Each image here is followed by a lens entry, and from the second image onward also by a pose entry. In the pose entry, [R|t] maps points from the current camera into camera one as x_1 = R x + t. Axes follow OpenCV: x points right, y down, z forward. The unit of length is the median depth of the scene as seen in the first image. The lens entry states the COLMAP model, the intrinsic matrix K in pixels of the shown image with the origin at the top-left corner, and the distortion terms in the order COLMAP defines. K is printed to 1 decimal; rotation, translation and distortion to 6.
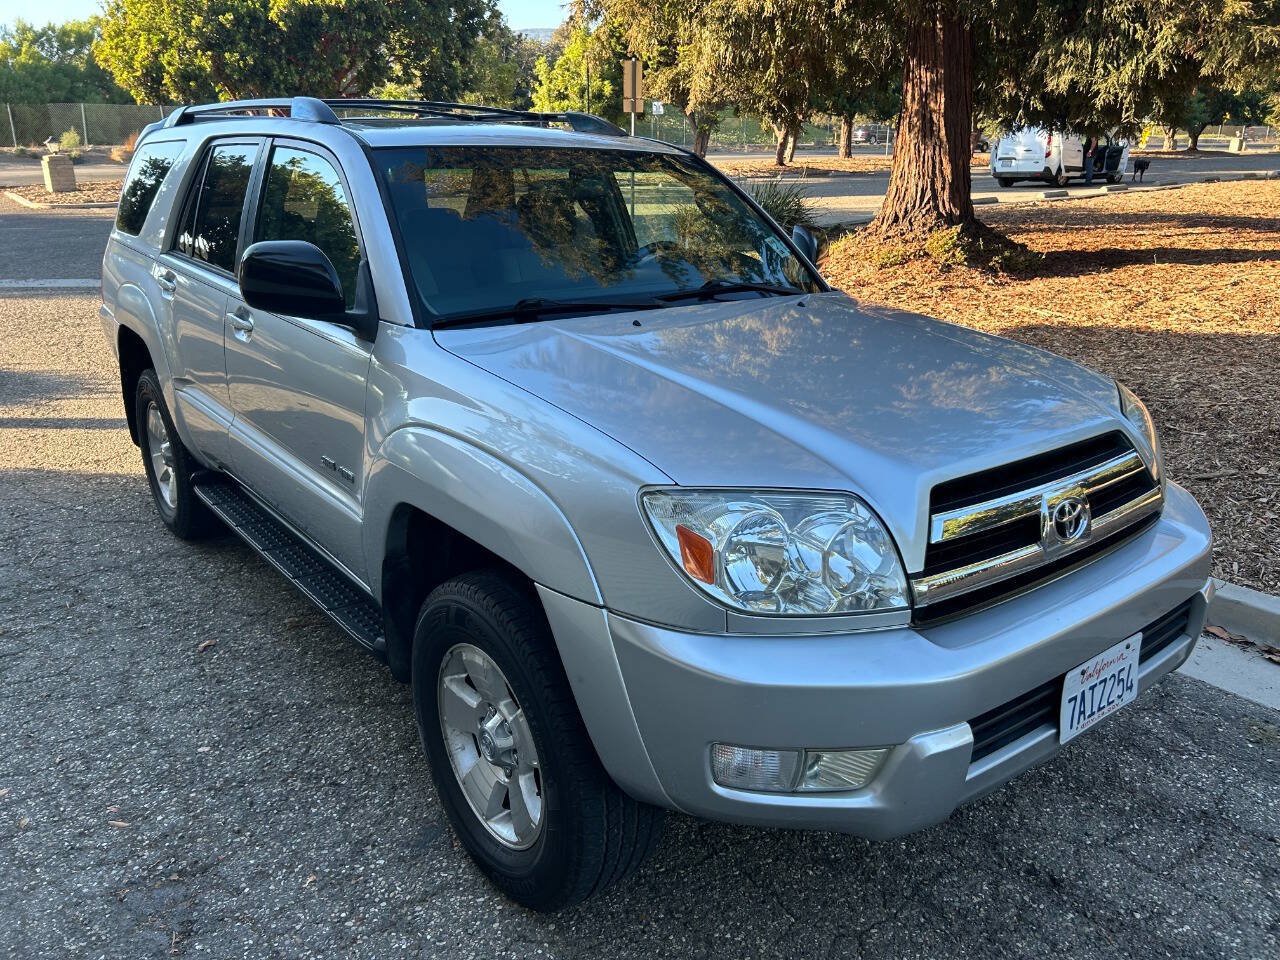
lens RADIAL K [[970.5, 0, 645.8], [0, 970.5, 484.3], [0, 0, 1]] dist [0.050003, -0.058504]
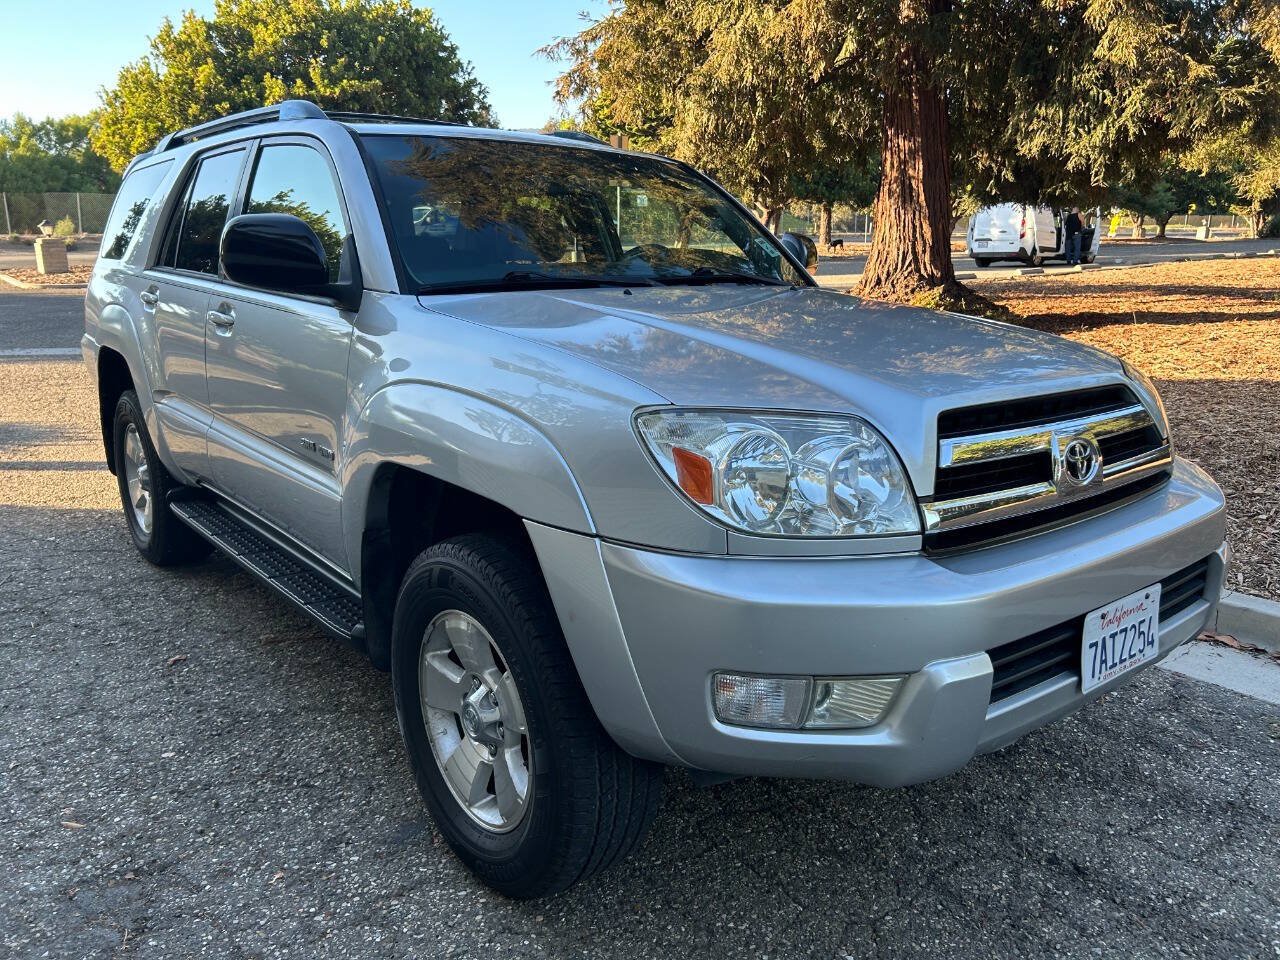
lens RADIAL K [[970.5, 0, 645.4], [0, 970.5, 485.7], [0, 0, 1]] dist [0.050003, -0.058504]
pose [[0.999890, -0.006111, 0.013484, -0.005896], [0.007250, 0.996265, -0.086043, 0.116910], [-0.012908, 0.086132, 0.996200, 0.042752]]
